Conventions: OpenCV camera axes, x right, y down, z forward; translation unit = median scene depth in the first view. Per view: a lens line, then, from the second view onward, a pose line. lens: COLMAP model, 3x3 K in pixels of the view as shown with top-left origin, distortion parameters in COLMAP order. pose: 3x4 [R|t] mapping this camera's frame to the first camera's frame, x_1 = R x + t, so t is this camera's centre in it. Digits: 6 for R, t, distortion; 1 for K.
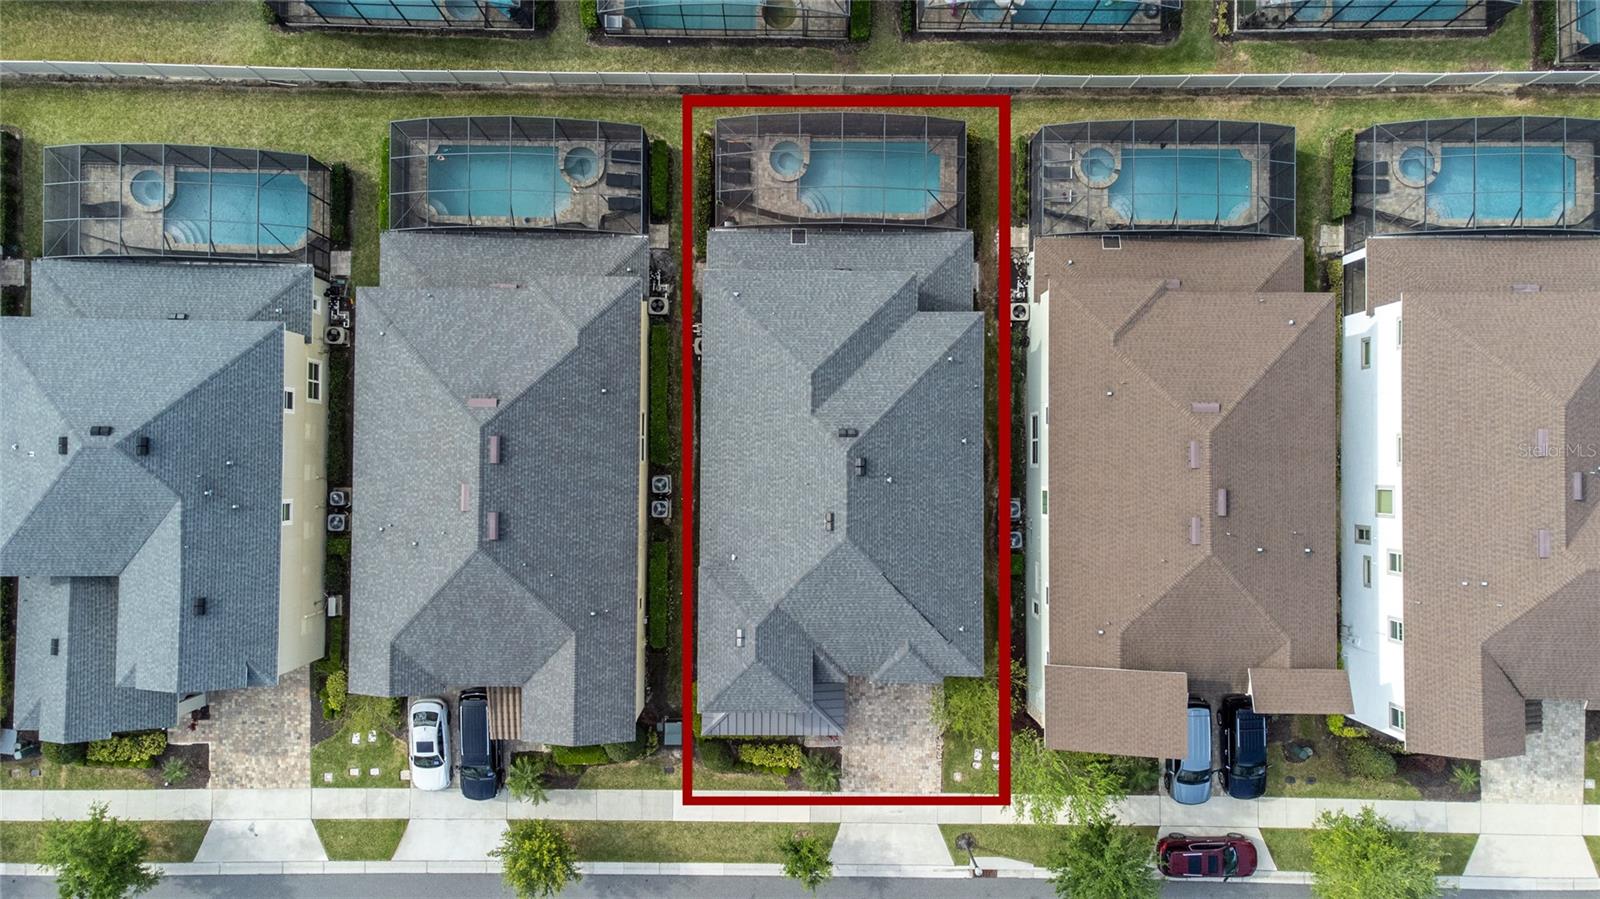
lens RADIAL K [[1193.7, 0, 783.7], [0, 1193.7, 449.6], [0, 0, 1]] dist [0.052697, -0.009512]
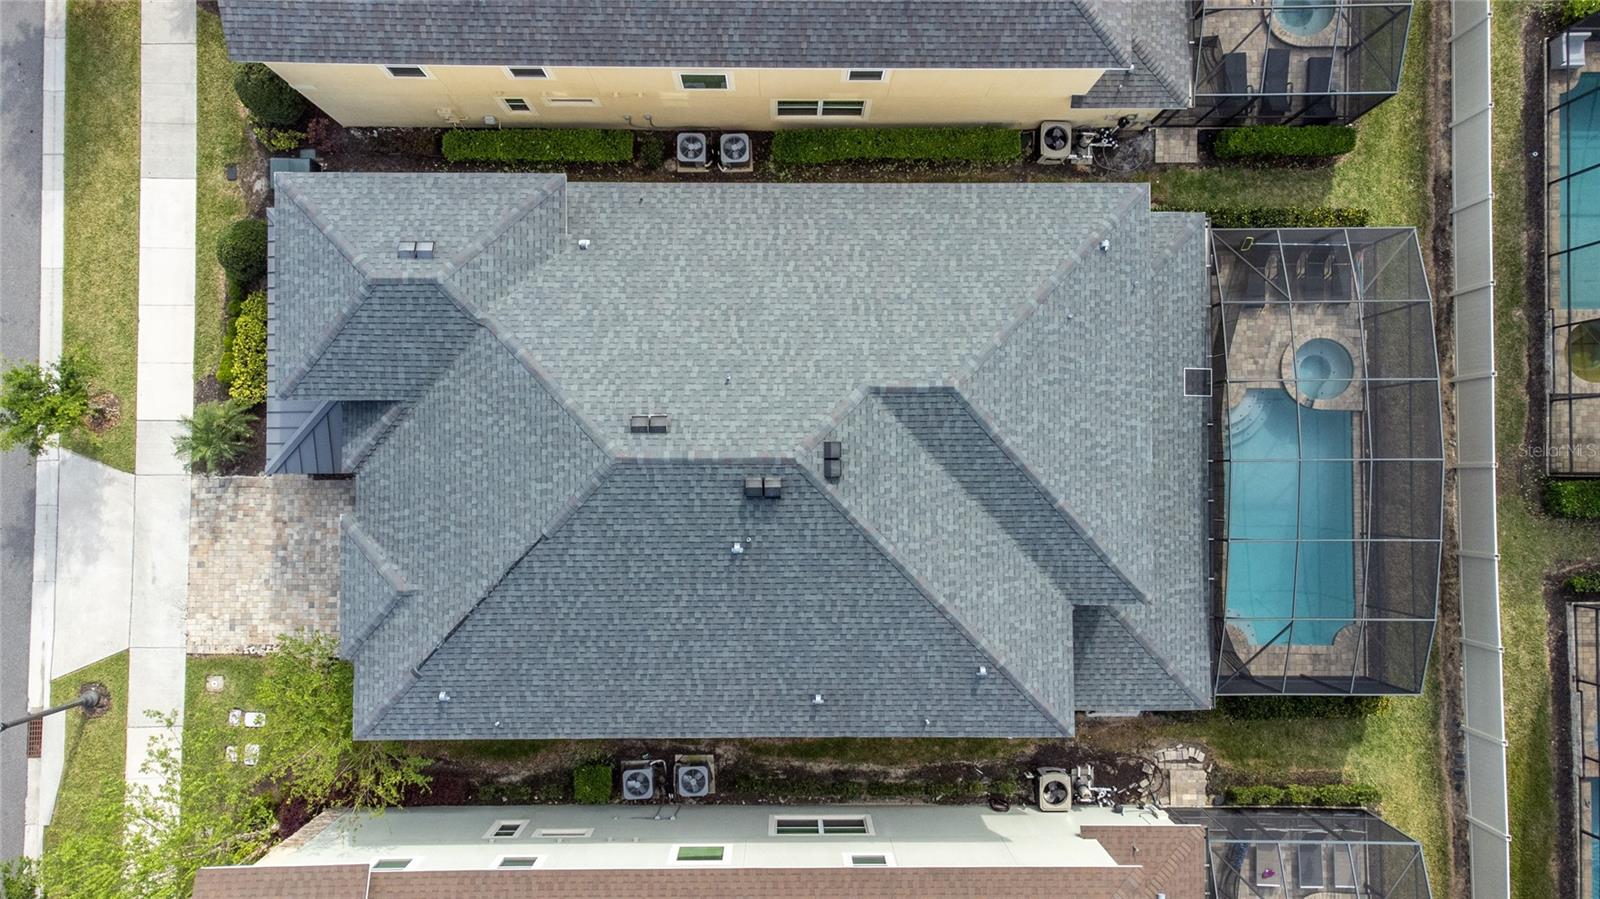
lens RADIAL K [[1193.7, 0, 783.7], [0, 1193.7, 449.6], [0, 0, 1]] dist [0.052697, -0.009512]
pose [[0.008273, 0.999708, -0.022690, 0.051268], [-0.999808, 0.008672, 0.017565, -0.002162], [0.017756, 0.022541, 0.999588, 0.441058]]
